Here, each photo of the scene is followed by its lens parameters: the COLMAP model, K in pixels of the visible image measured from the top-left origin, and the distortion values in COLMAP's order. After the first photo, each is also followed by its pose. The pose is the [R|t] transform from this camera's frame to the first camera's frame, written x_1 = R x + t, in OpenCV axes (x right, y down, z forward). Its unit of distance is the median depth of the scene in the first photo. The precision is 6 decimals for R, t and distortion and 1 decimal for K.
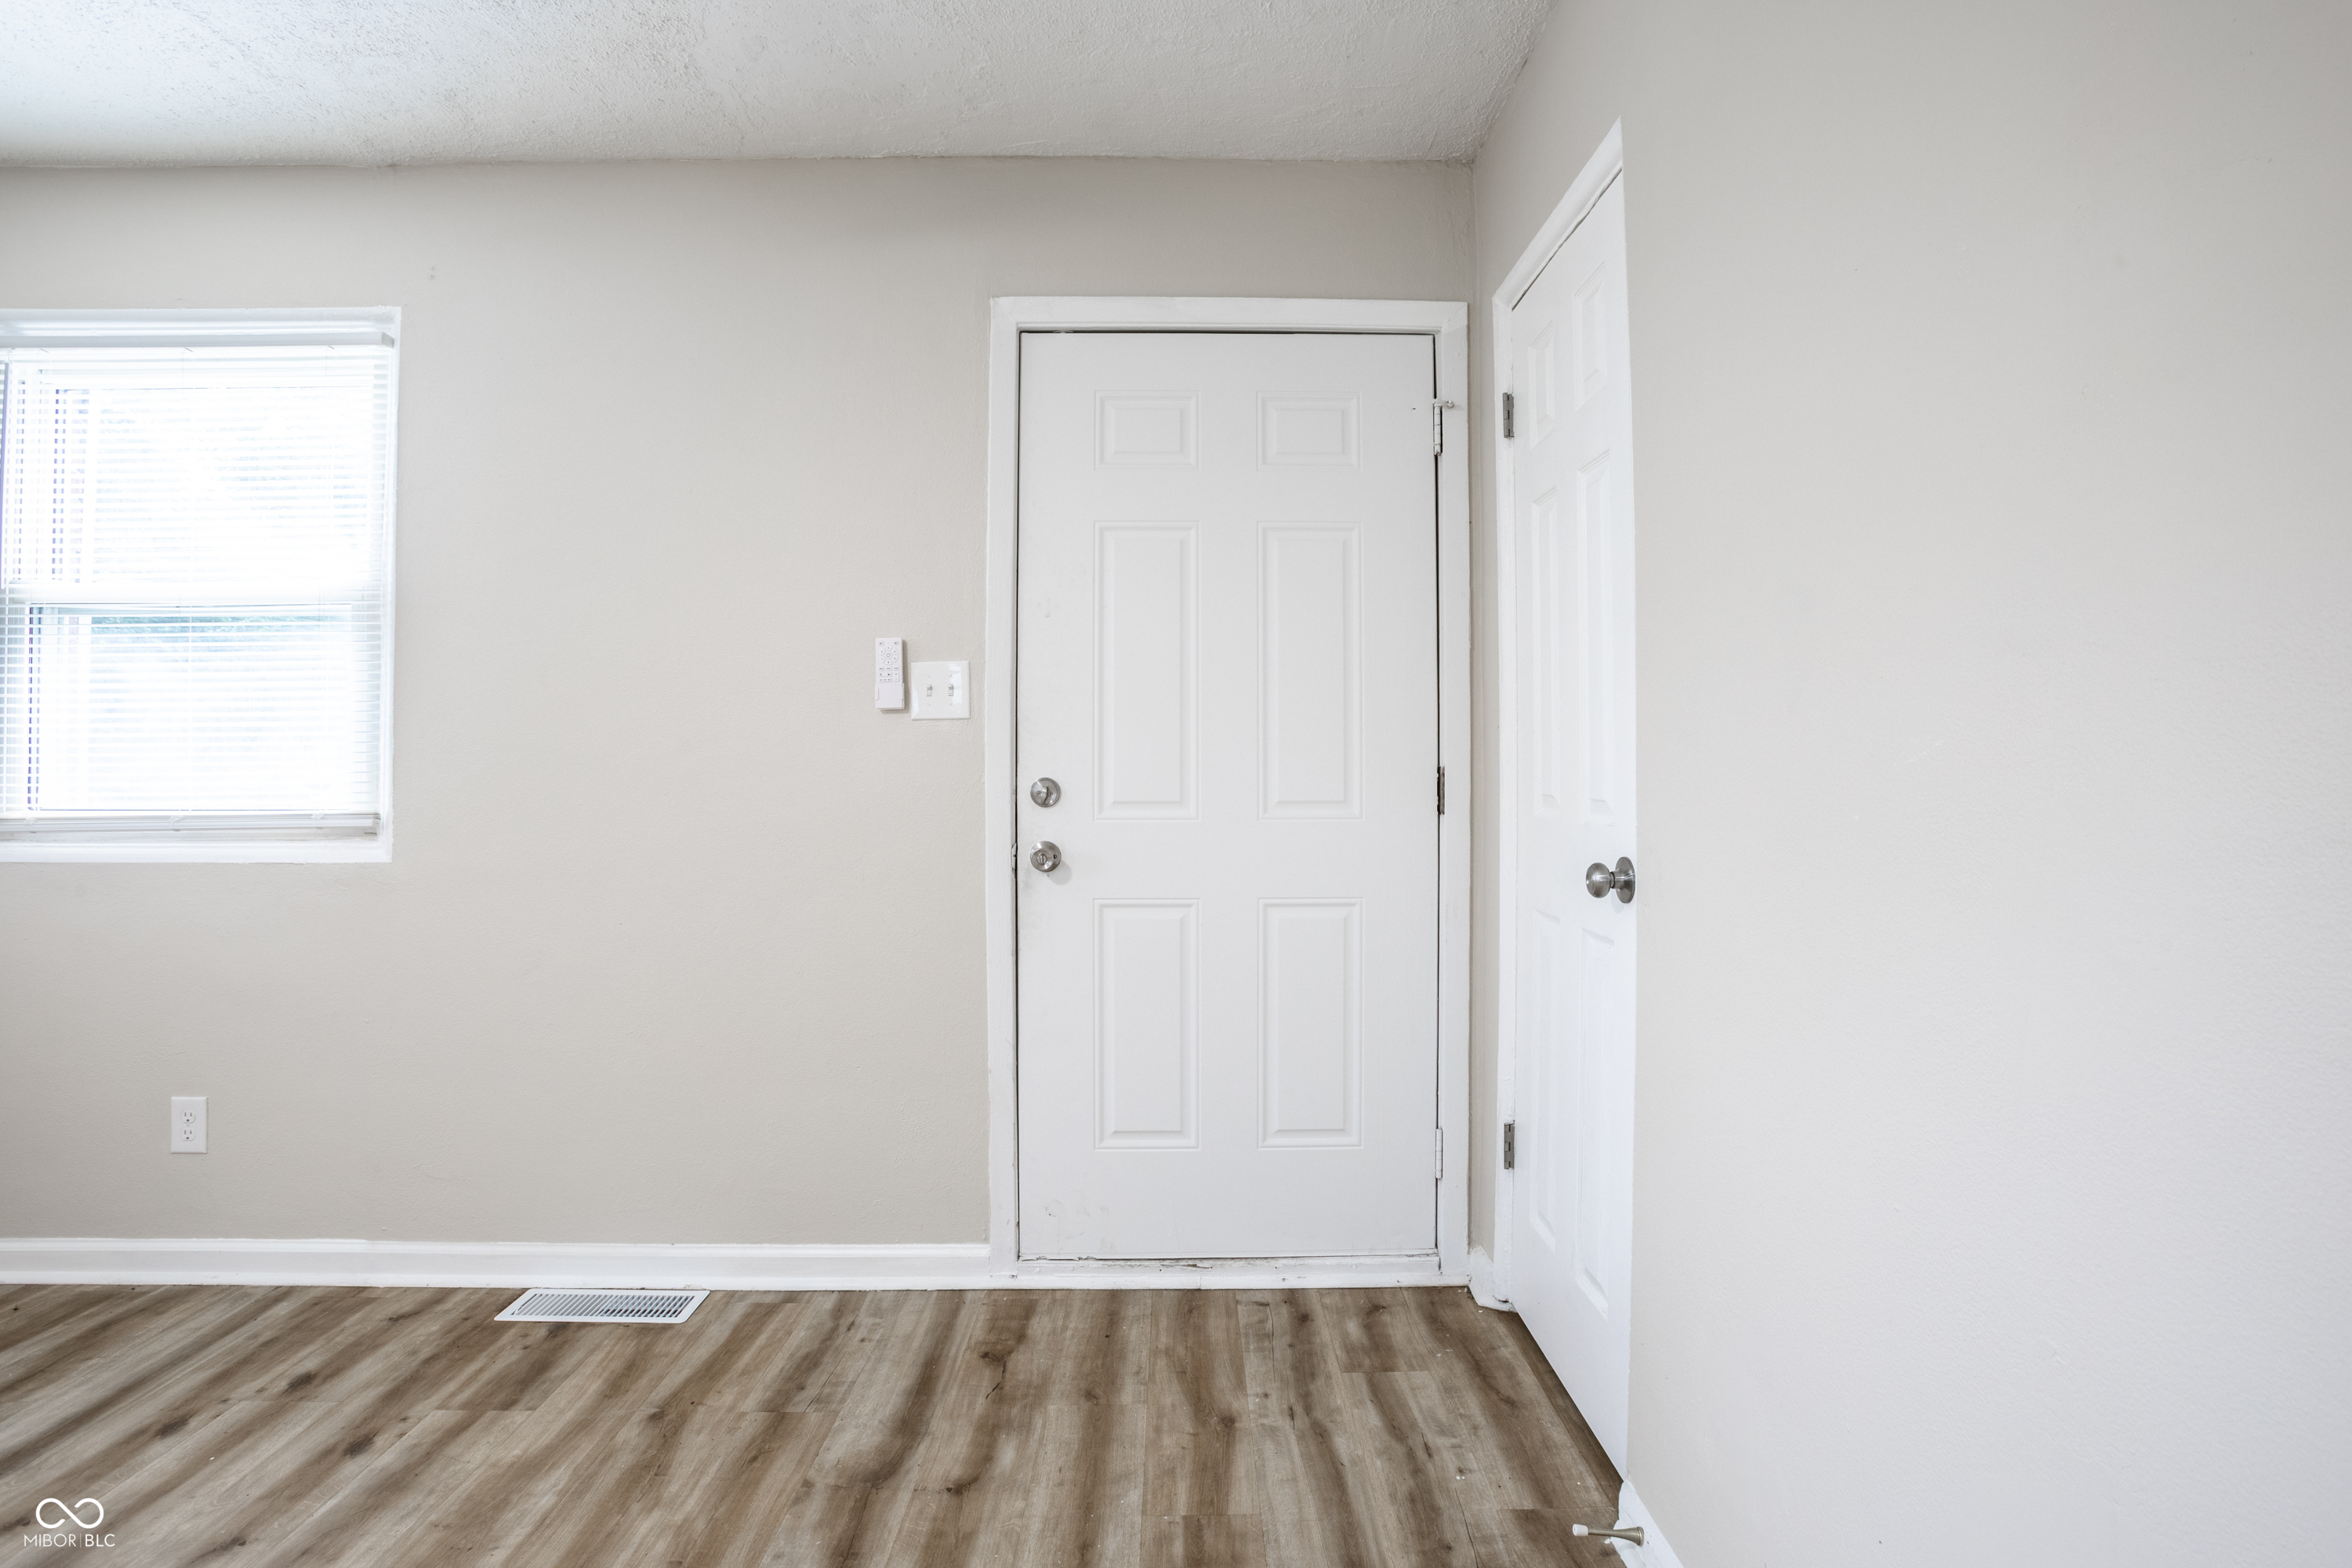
lens RADIAL K [[1128.1, 0, 1202.6], [0, 1128.1, 741.4], [0, 0, 1]] dist [-0.078592, 0.035076]
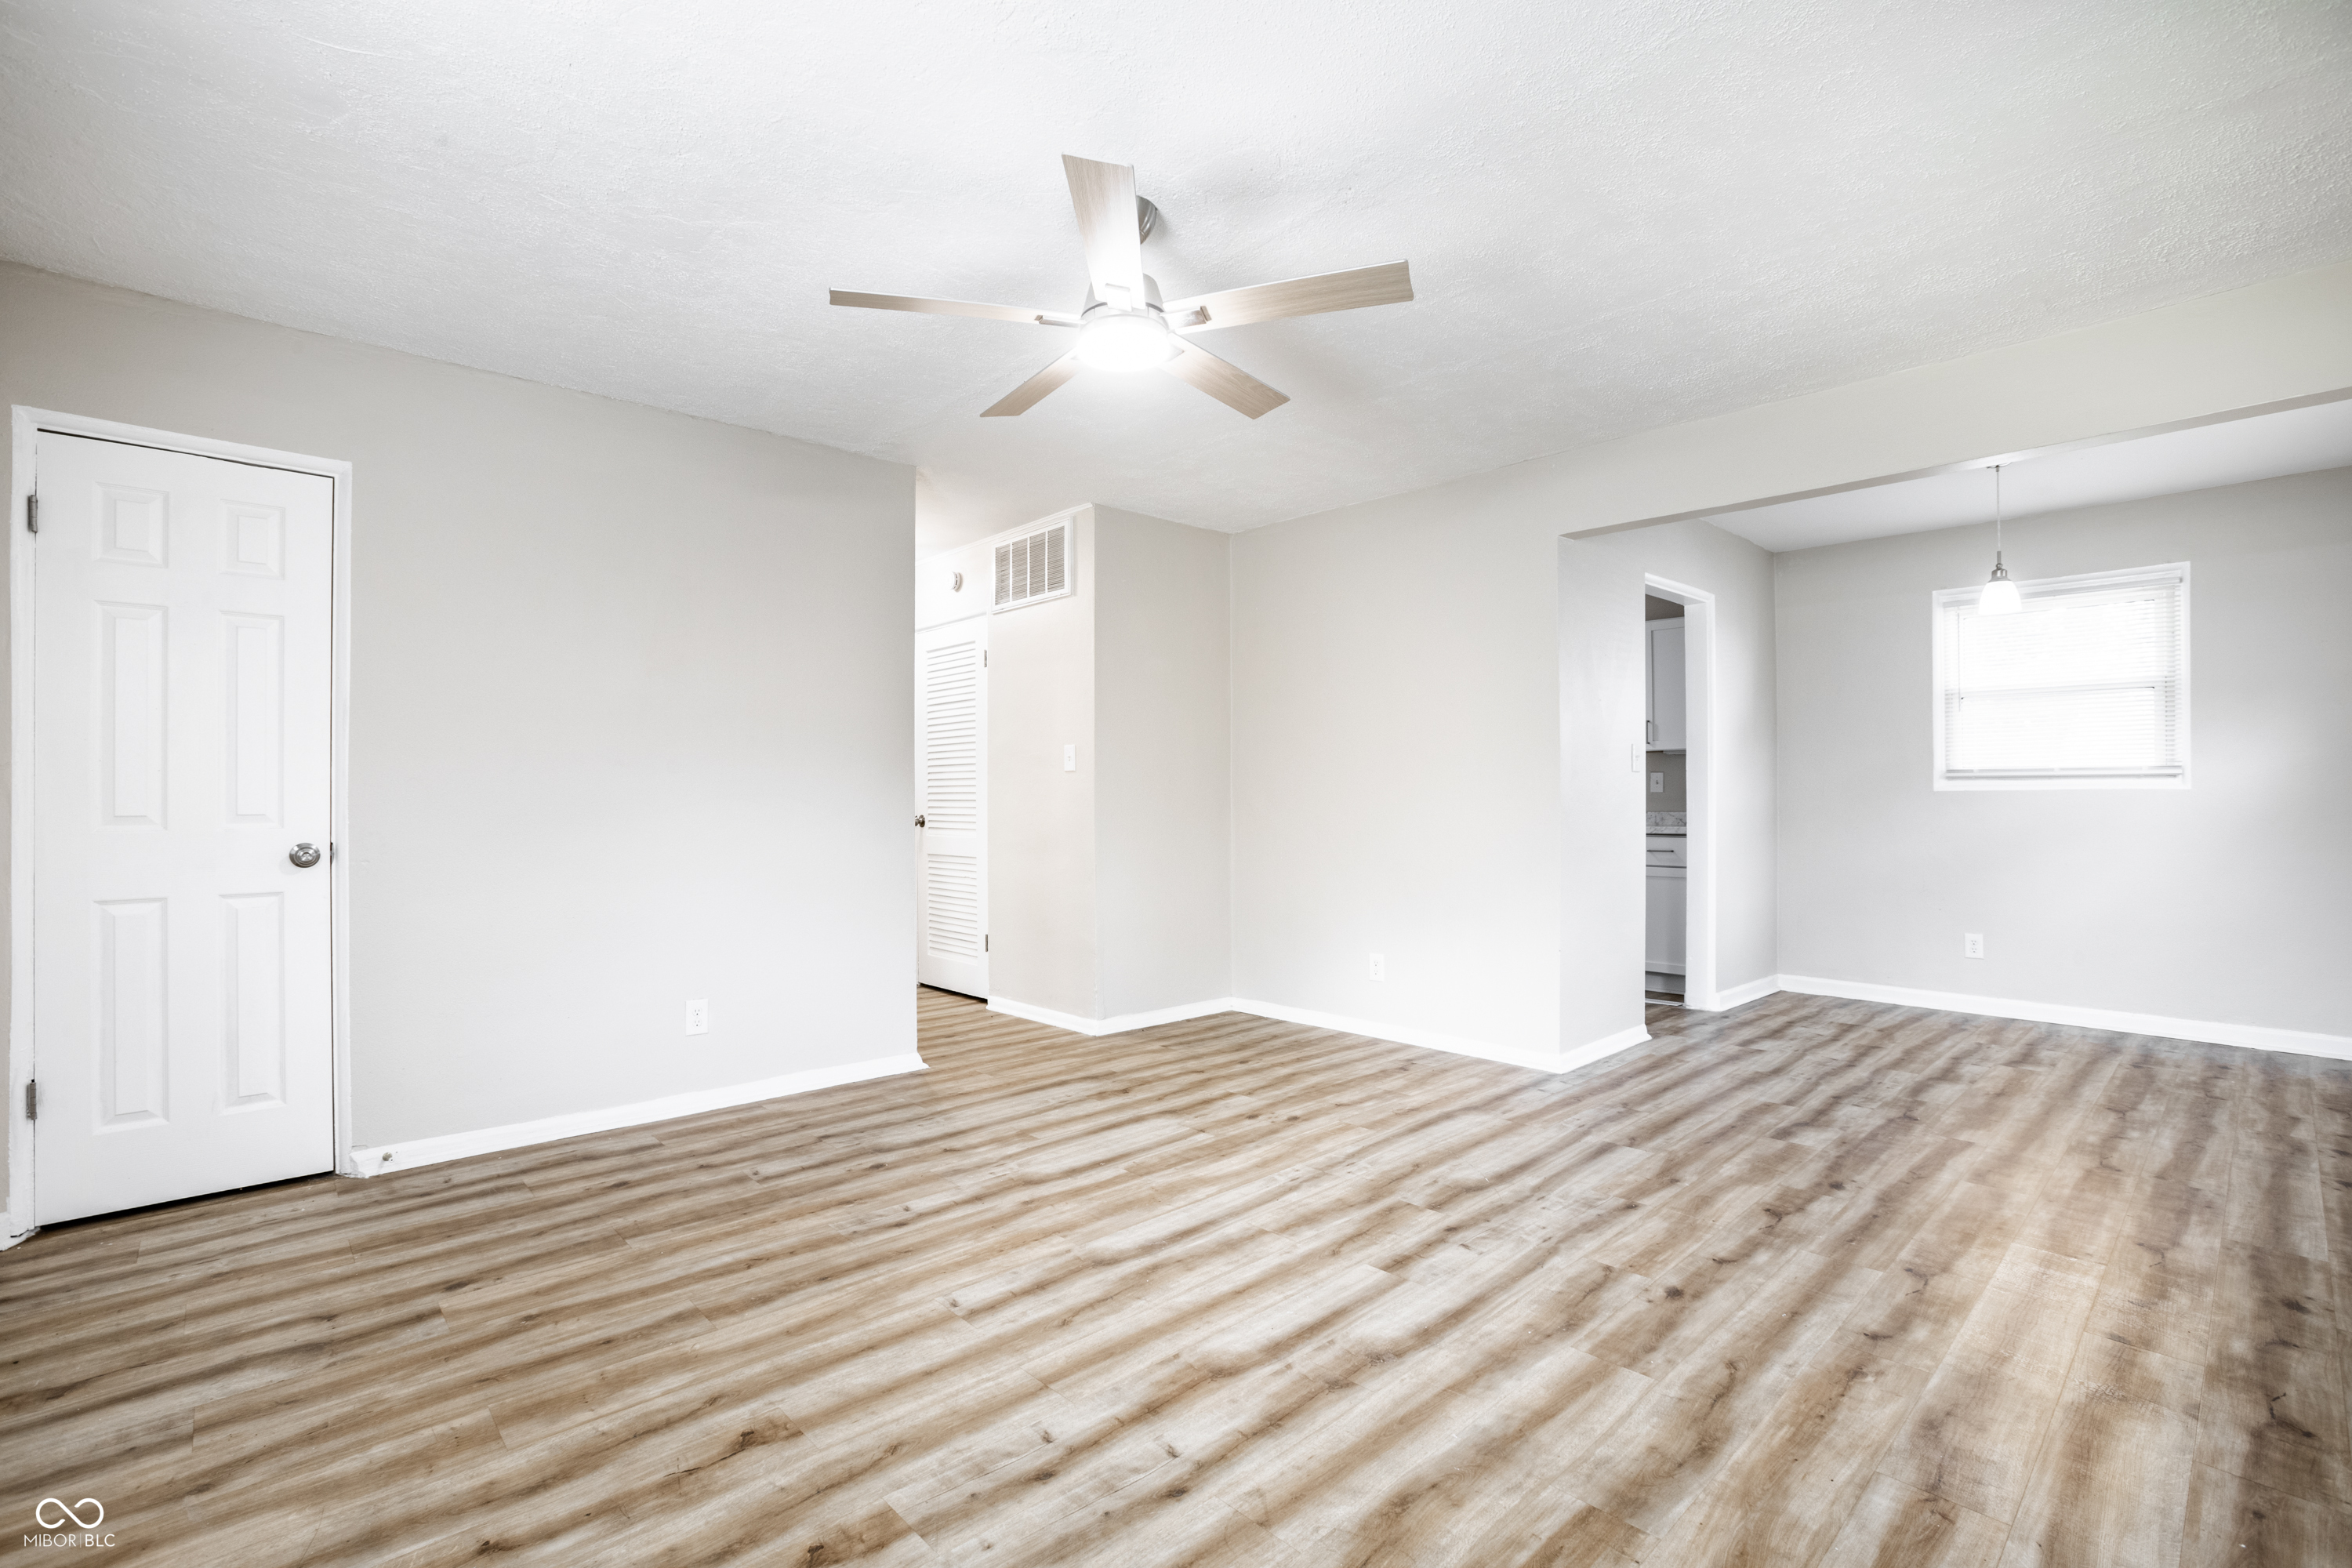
lens RADIAL K [[1068.2, 0, 1166.2], [0, 1068.2, 789.0], [0, 0, 1]] dist [-0.071209, 0.027191]
pose [[-0.659933, 0.004200, 0.751313, -1.429651], [-0.007527, 0.999897, -0.012201, 0.019537], [-0.751287, -0.013707, -0.659834, 0.805655]]
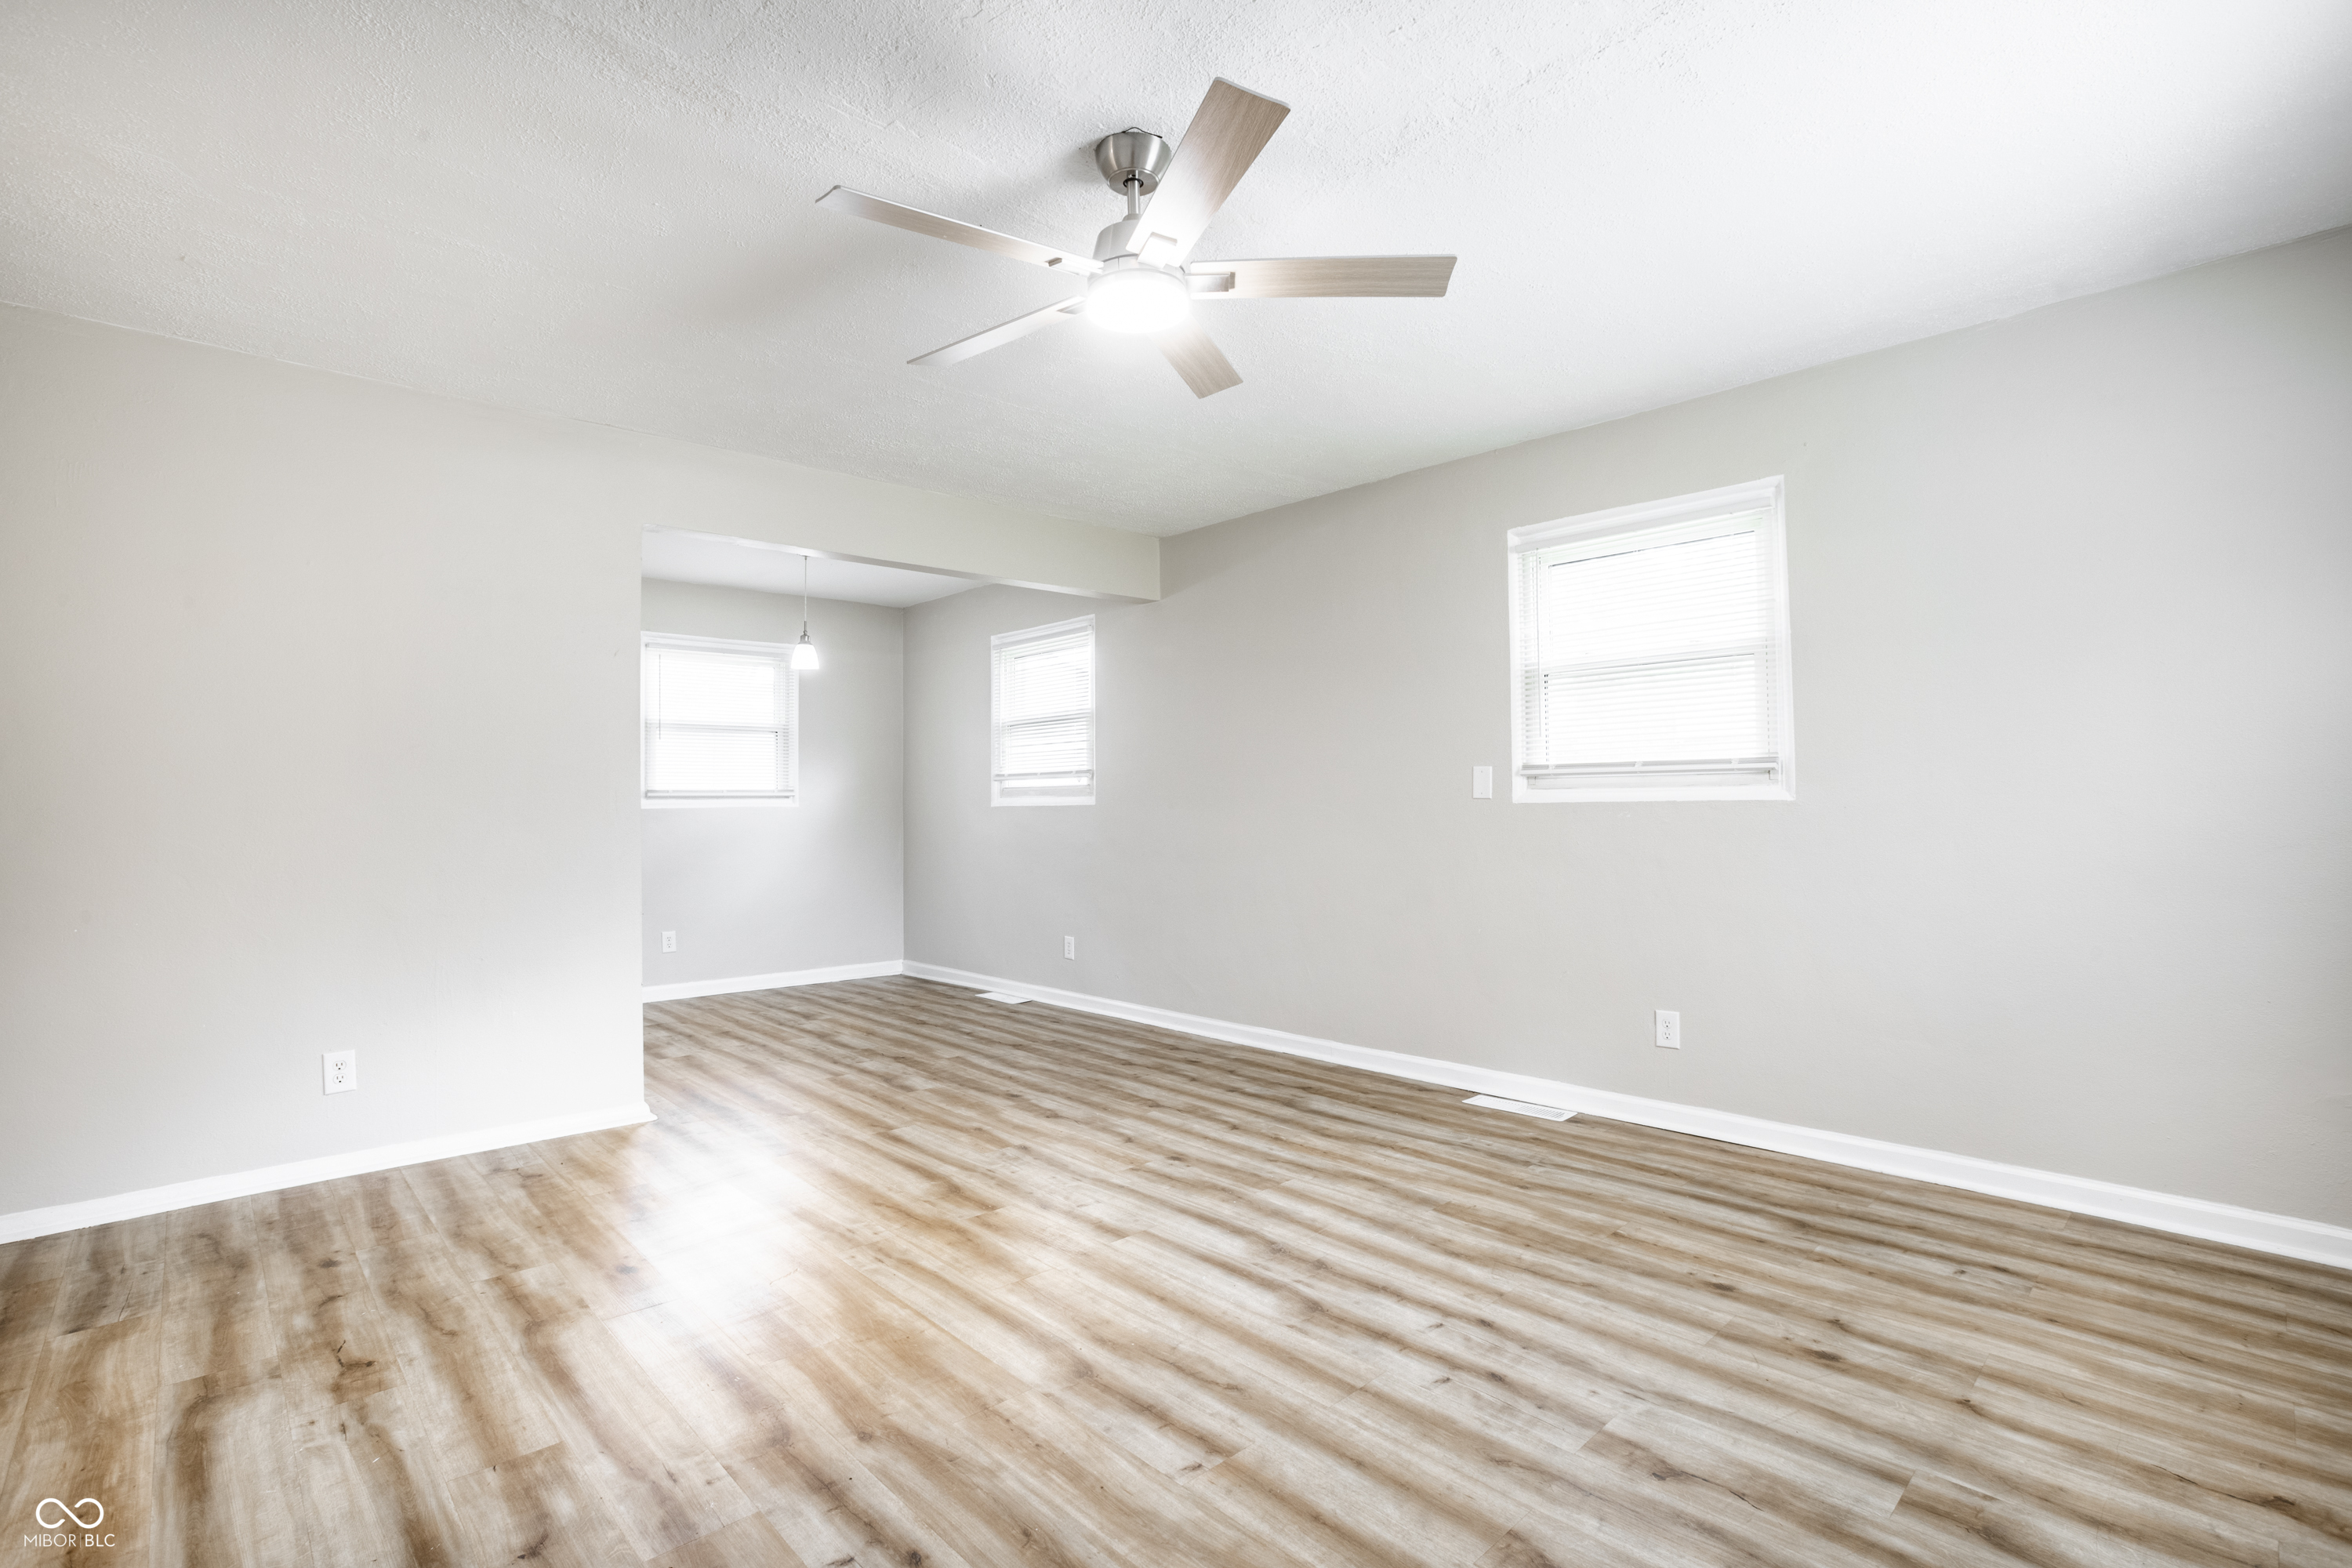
lens RADIAL K [[1086.9, 0, 1166.7], [0, 1086.9, 785.4], [0, 0, 1]] dist [-0.084396, 0.036018]
pose [[-0.743392, -0.006200, -0.668827, 0.013865], [0.017761, 0.999421, -0.029007, 0.025085], [0.668620, -0.033443, -0.742852, 0.866247]]
